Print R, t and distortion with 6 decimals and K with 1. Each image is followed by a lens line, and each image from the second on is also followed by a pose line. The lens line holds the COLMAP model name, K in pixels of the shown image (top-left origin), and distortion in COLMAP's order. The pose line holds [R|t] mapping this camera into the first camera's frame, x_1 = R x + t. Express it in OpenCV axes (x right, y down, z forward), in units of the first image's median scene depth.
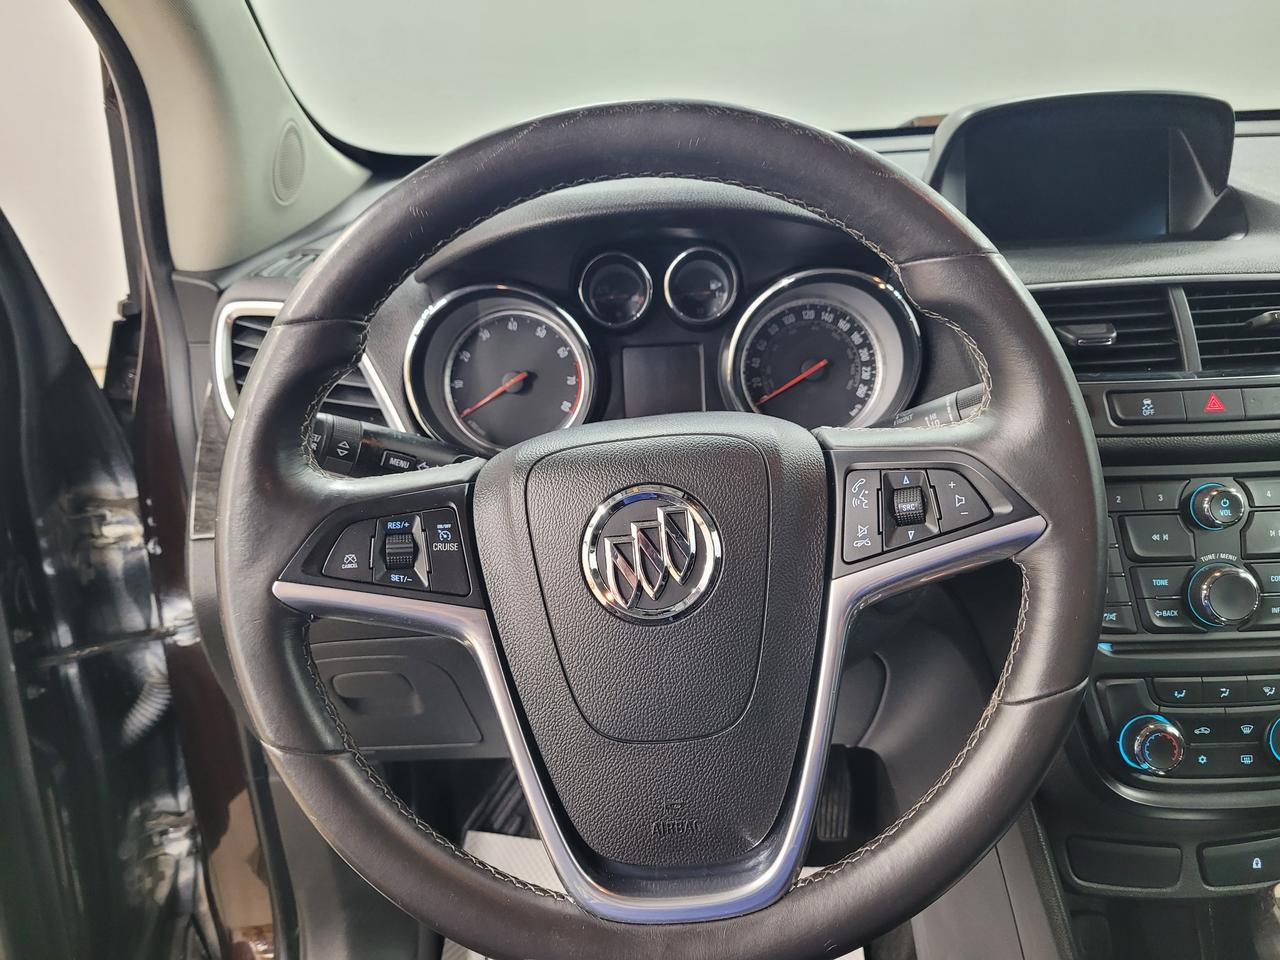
lens RADIAL K [[953.7, 0, 639.8], [0, 953.7, 473.1], [0, 0, 1]] dist [0.012074, -0.009709]
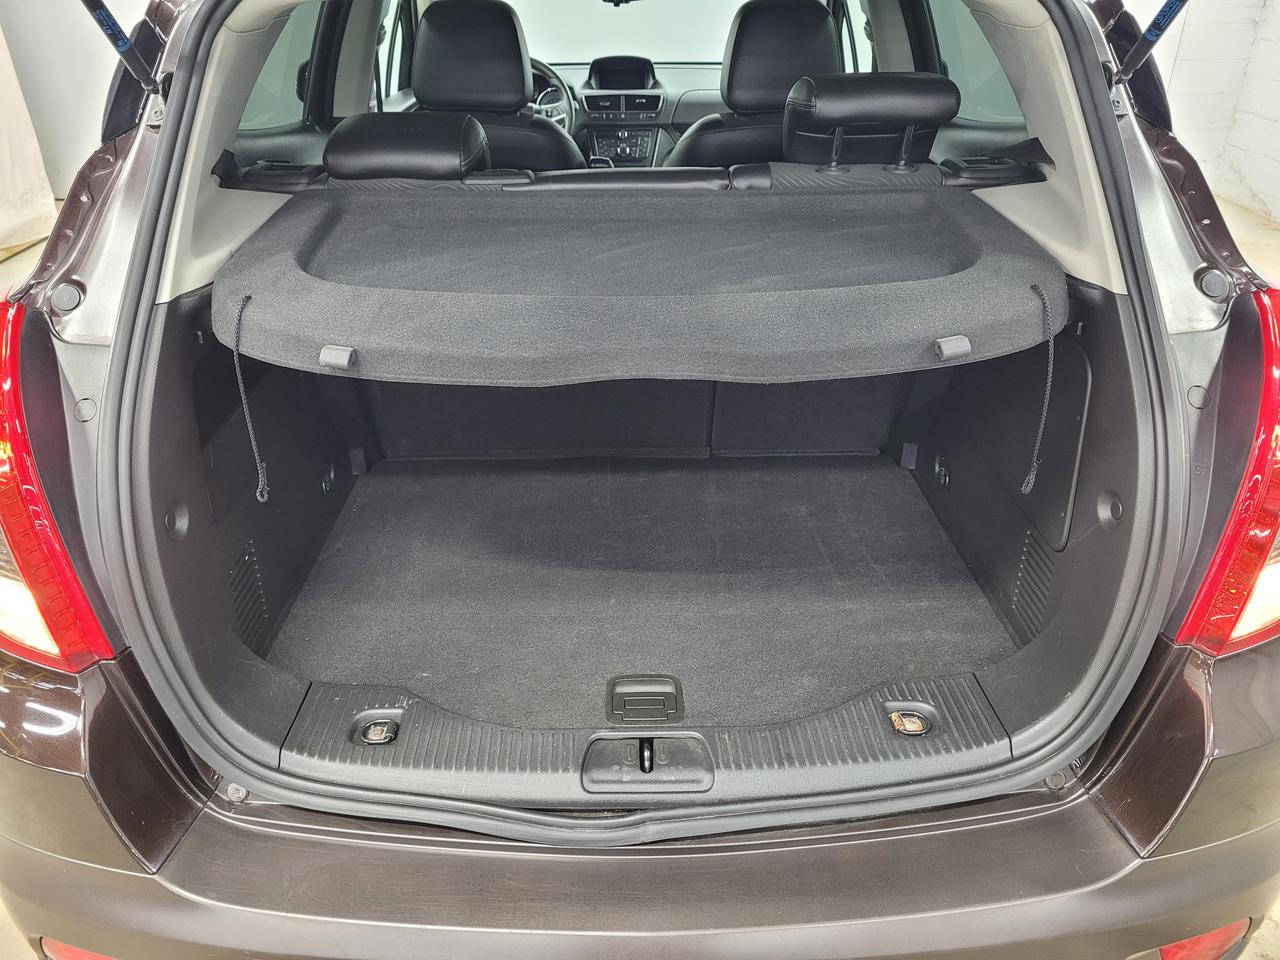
lens RADIAL K [[953.7, 0, 639.8], [0, 953.7, 473.1], [0, 0, 1]] dist [0.012074, -0.009709]
pose [[0.998710, 0.028204, 0.042234, 0.478897], [-0.030864, 0.997492, 0.063692, 1.475199], [-0.040332, -0.064913, 0.997076, -4.181635]]
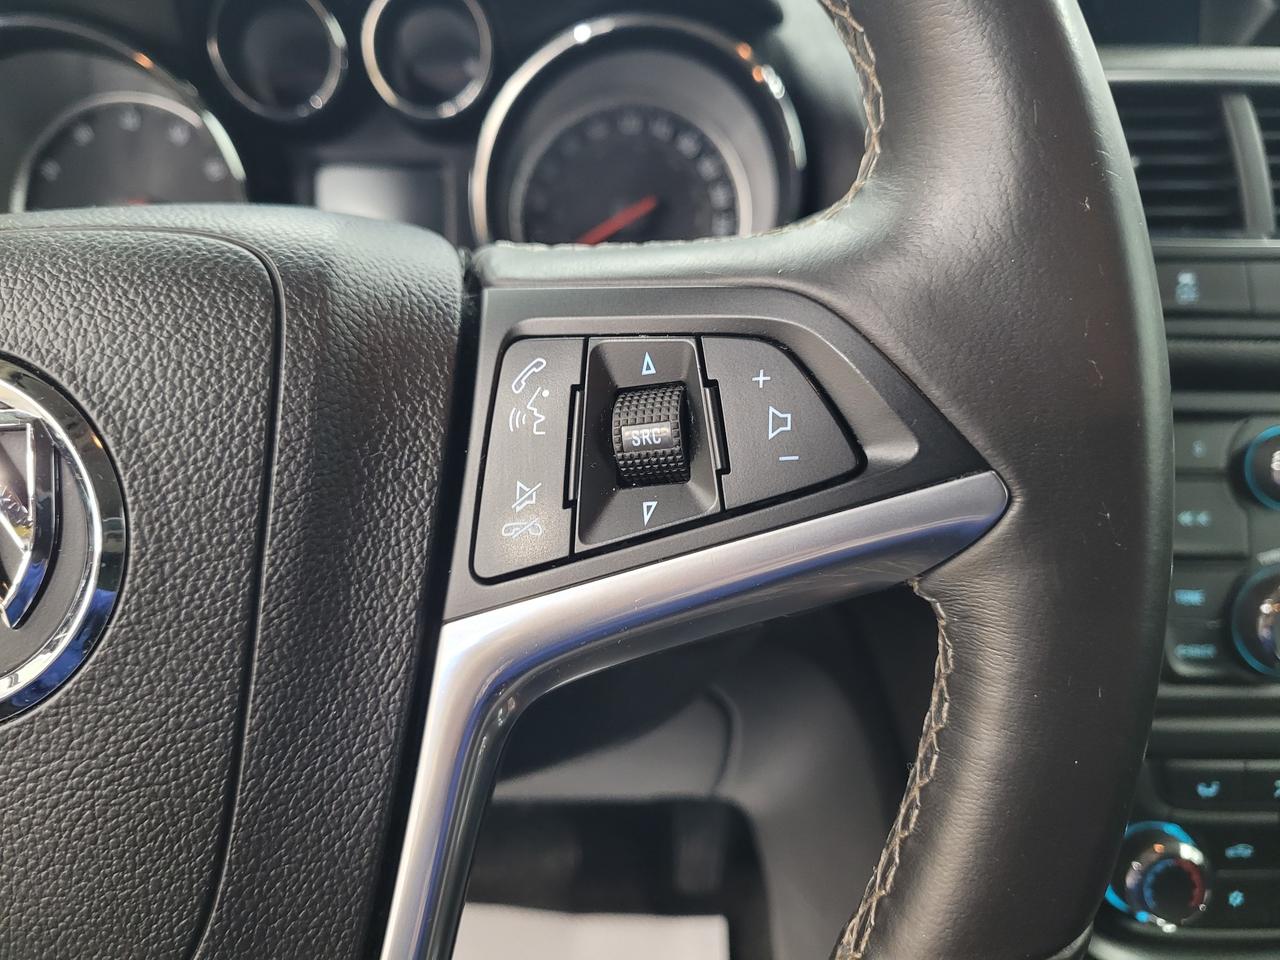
lens RADIAL K [[980.5, 0, 635.0], [0, 980.5, 457.6], [0, 0, 1]] dist [-0.026877, 0.002319]
pose [[0.998208, 0.036359, 0.047519, 0.168465], [-0.038311, 0.998432, 0.040819, 0.018427], [-0.045960, -0.042567, 0.998036, 0.403579]]
